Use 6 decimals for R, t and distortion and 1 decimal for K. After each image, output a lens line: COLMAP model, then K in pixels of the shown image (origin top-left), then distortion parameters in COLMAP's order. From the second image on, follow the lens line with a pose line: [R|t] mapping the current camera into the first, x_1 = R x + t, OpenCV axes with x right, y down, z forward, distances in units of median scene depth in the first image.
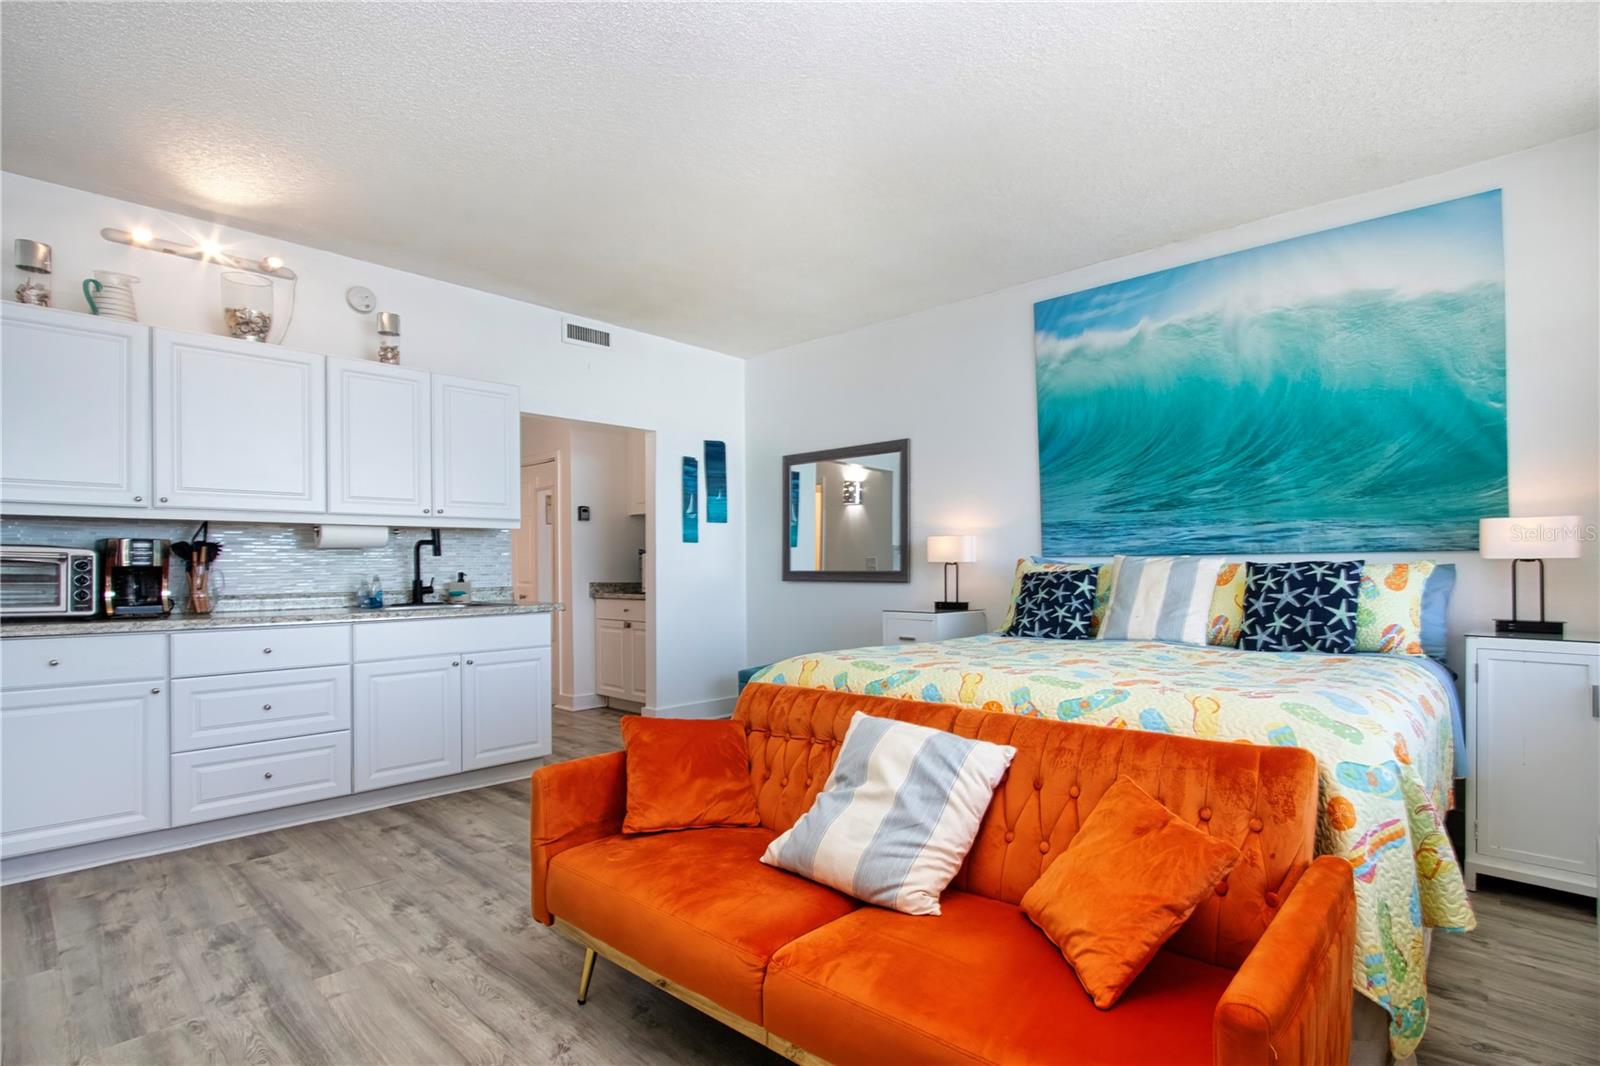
lens RADIAL K [[778.7, 0, 856.3], [0, 778.7, 533.5], [0, 0, 1]] dist [-0.005279, -0.001184]
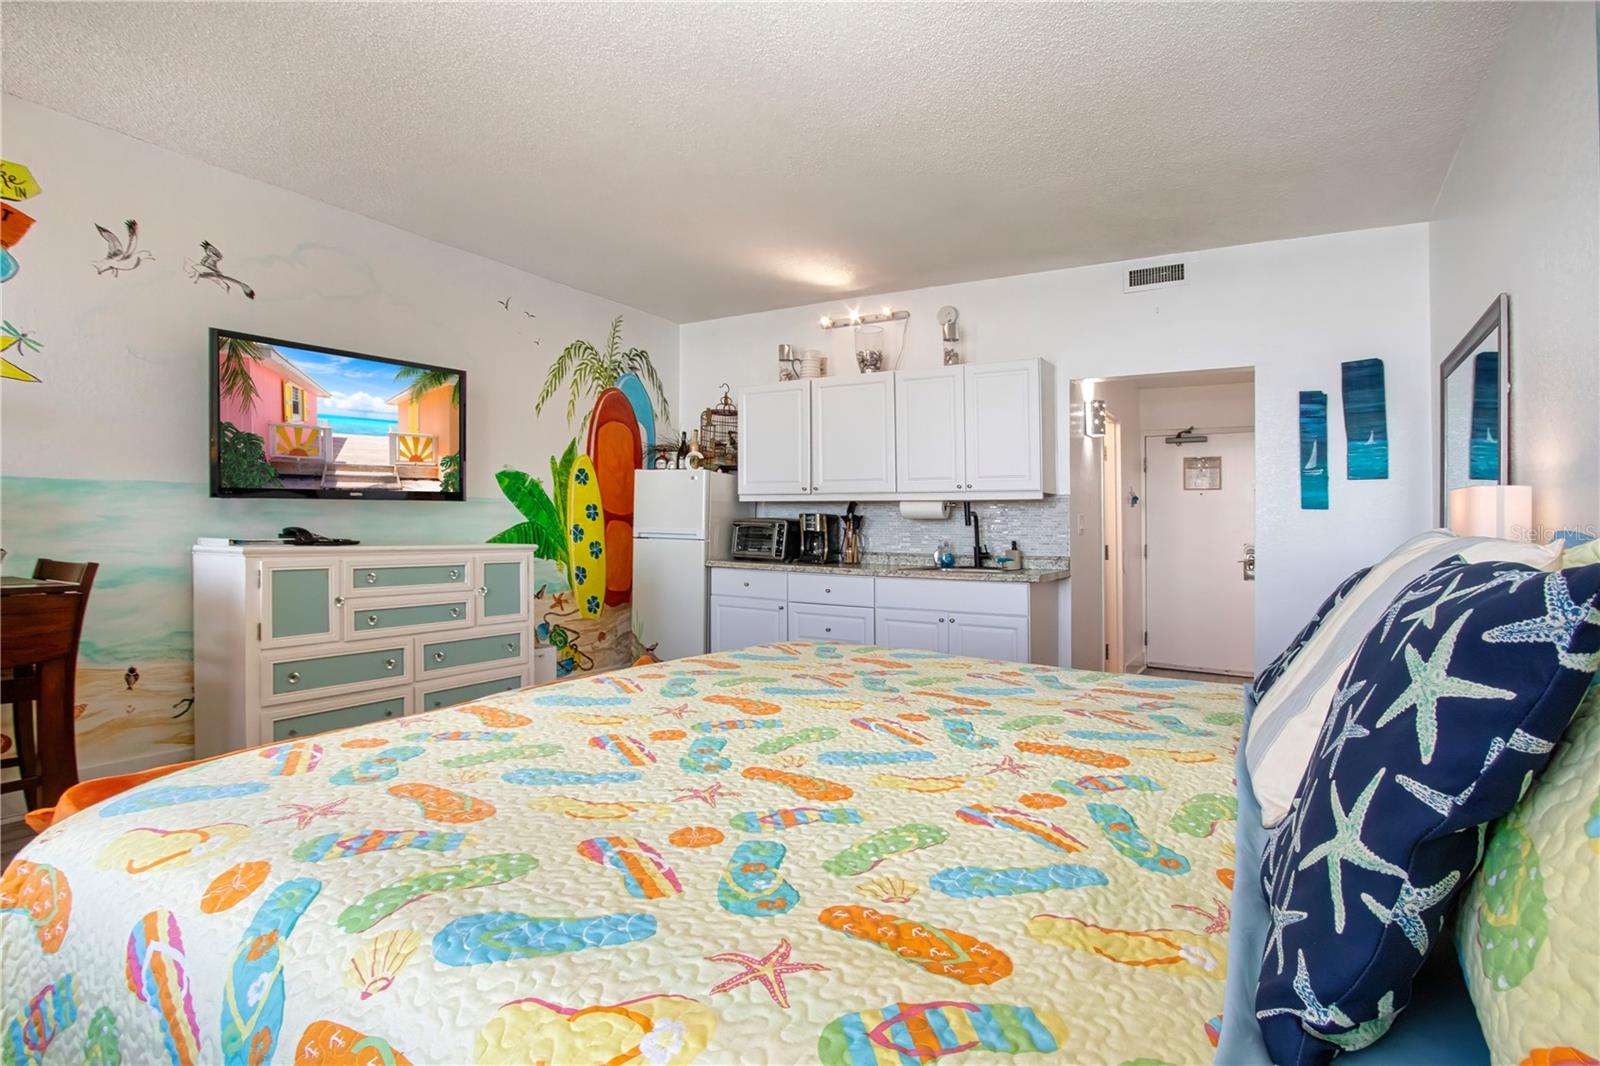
lens RADIAL K [[805.0, 0, 845.3], [0, 805.0, 505.5], [0, 0, 1]] dist [-0.005376, -0.000921]
pose [[0.219255, -0.002332, -0.975665, 0.716064], [0.032017, 0.999476, 0.004806, -0.015632], [0.975142, -0.032291, 0.219215, 0.690906]]
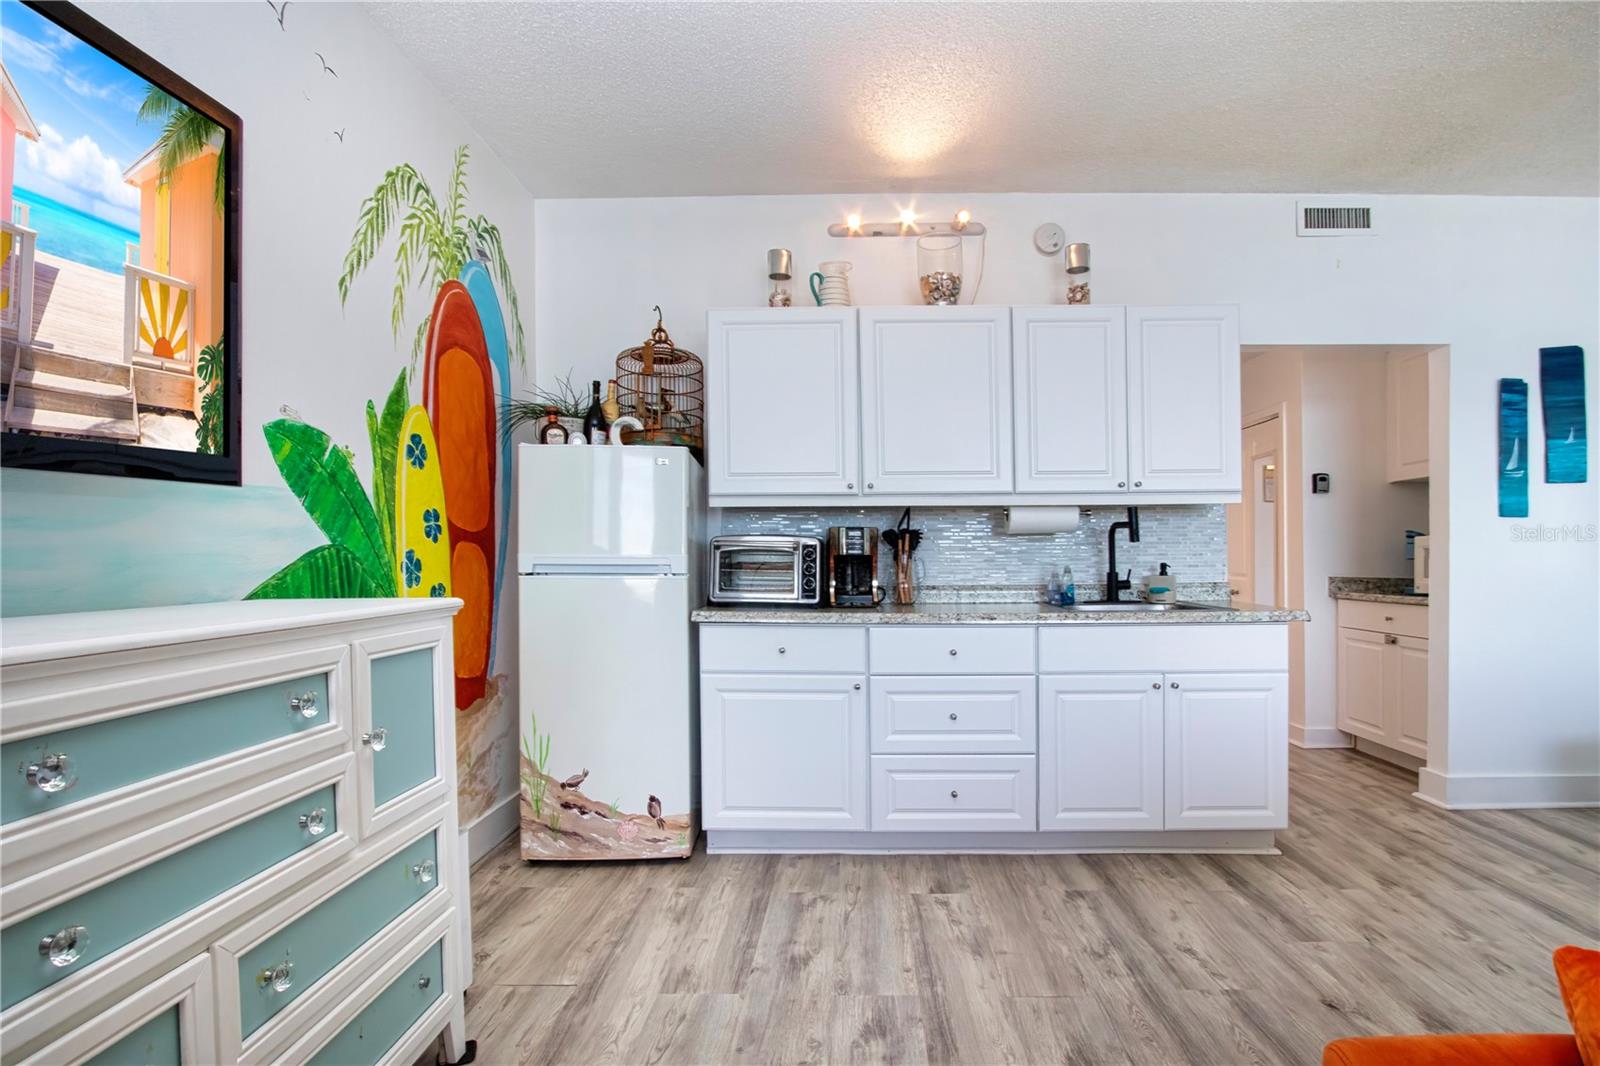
lens RADIAL K [[809.3, 0, 870.6], [0, 809.3, 550.2], [0, 0, 1]] dist [-0.015930, 0.000550]
pose [[0.670894, 0.013673, -0.741427, -0.139112], [0.028727, 0.998600, 0.044410, -0.008502], [0.740996, -0.051093, 0.669562, 0.315607]]
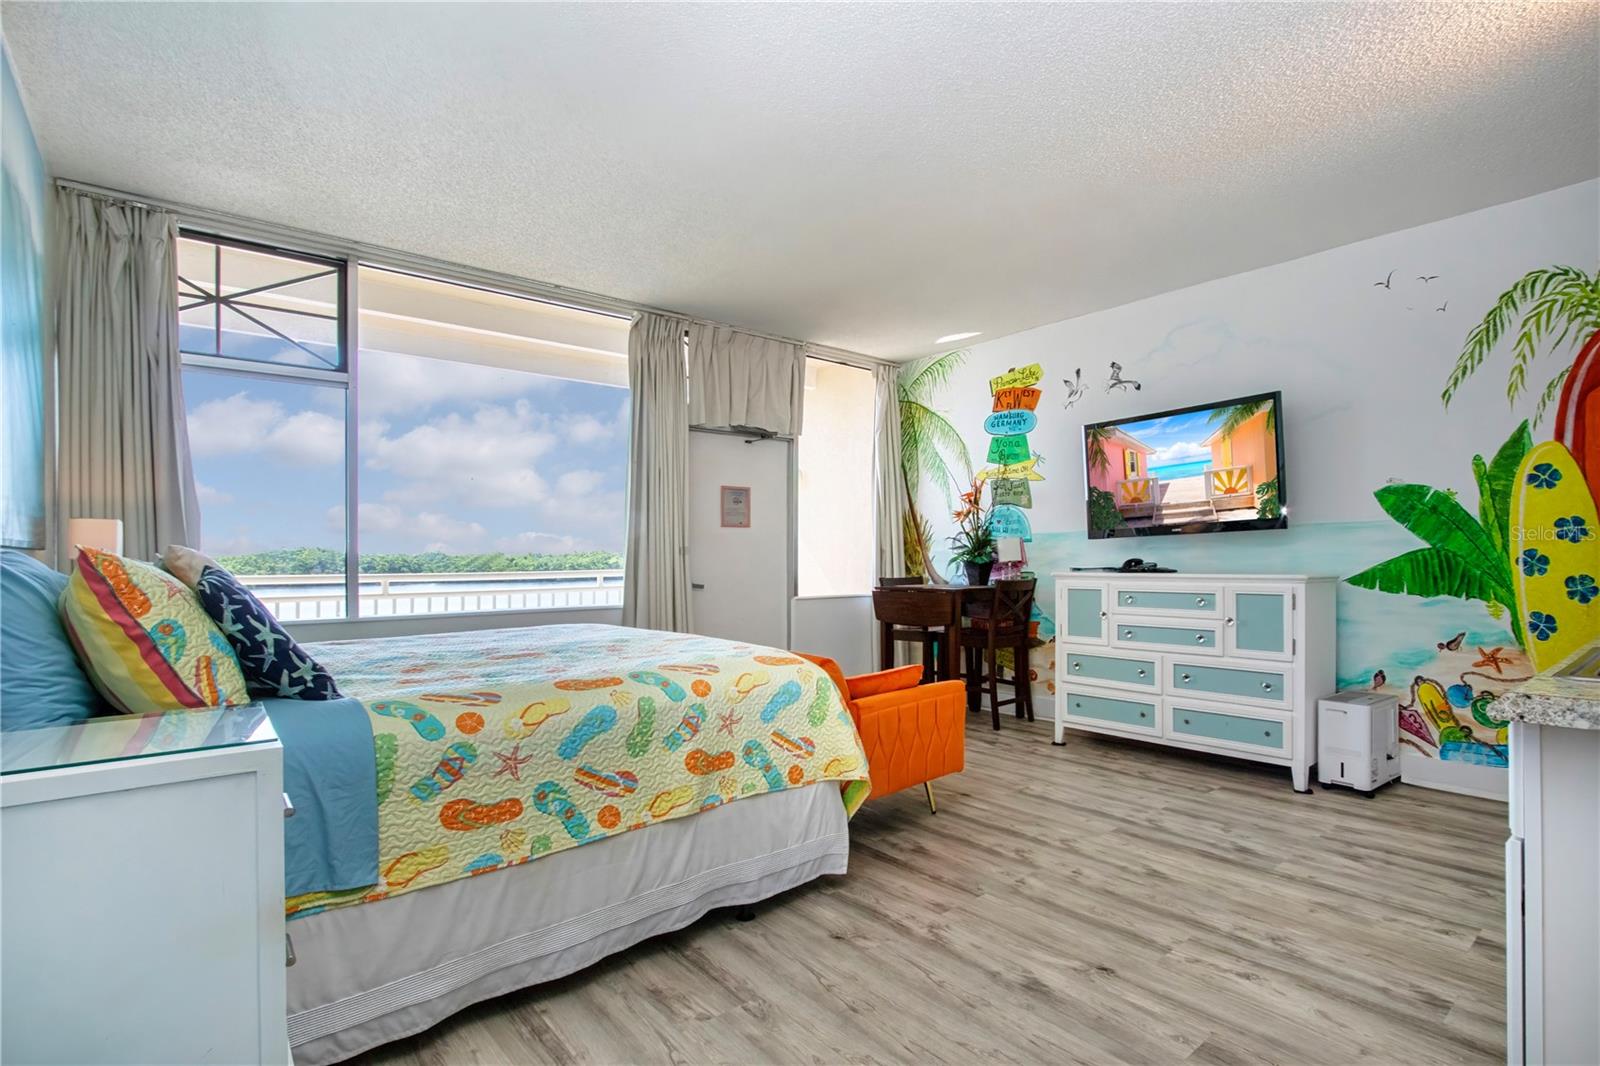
lens RADIAL K [[781.0, 0, 893.2], [0, 781.0, 553.2], [0, 0, 1]] dist [-0.020317, 0.000922]
pose [[-0.995474, 0.028425, 0.090682, -0.250599], [0.022806, 0.997790, -0.062413, 0.065793], [-0.092256, -0.060063, -0.993922, 1.653139]]
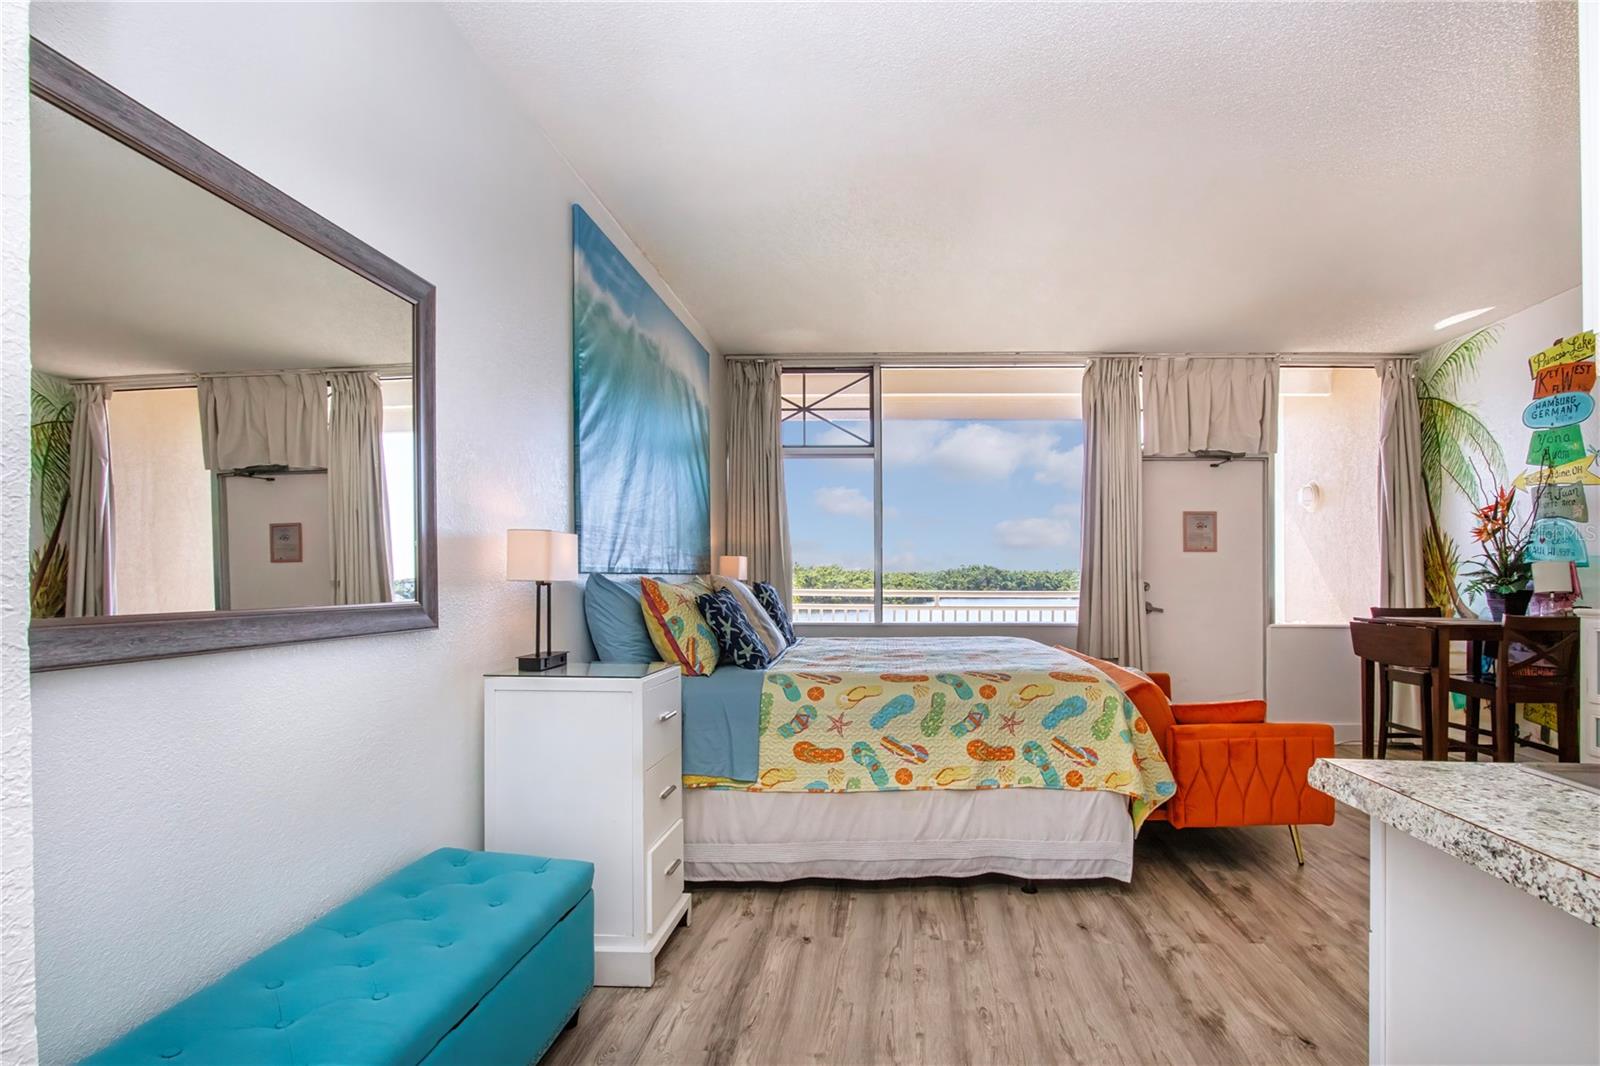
lens RADIAL K [[771.2, 0, 866.2], [0, 771.2, 581.2], [0, 0, 1]] dist [-0.025599, -0.006390]
pose [[-0.644800, 0.016089, 0.764182, -0.574053], [-0.032097, 0.998327, -0.048101, 0.062492], [-0.763677, -0.055544, -0.643204, 1.624437]]
